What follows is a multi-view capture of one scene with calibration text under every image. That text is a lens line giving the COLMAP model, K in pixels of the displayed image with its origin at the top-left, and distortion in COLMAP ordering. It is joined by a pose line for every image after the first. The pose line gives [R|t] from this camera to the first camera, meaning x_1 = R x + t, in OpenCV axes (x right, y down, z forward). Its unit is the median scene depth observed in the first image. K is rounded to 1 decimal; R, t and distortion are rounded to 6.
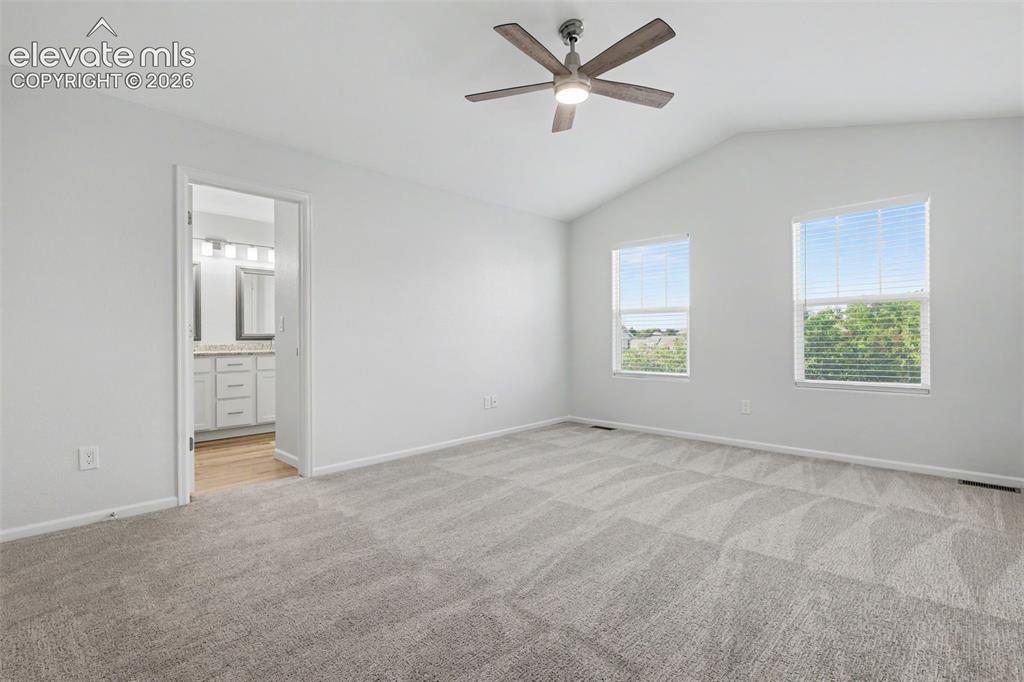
lens RADIAL K [[470.4, 0, 510.1], [0, 470.4, 334.7], [0, 0, 1]] dist [-0.000833, 0.000200]
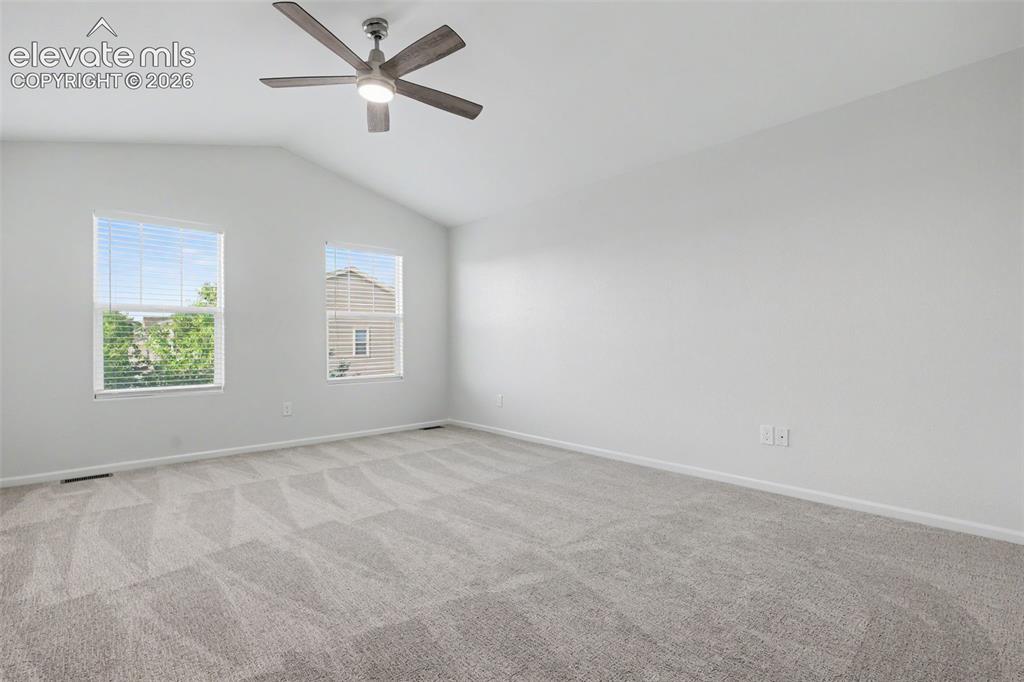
lens RADIAL K [[472.4, 0, 512.0], [0, 472.4, 341.0], [0, 0, 1]] dist [-0.043968, 0.000117]
pose [[0.060169, 0.006844, 0.998165, -0.728895], [-0.004384, 0.999969, -0.006592, 0.007561], [-0.998179, -0.003979, 0.060197, 0.594984]]
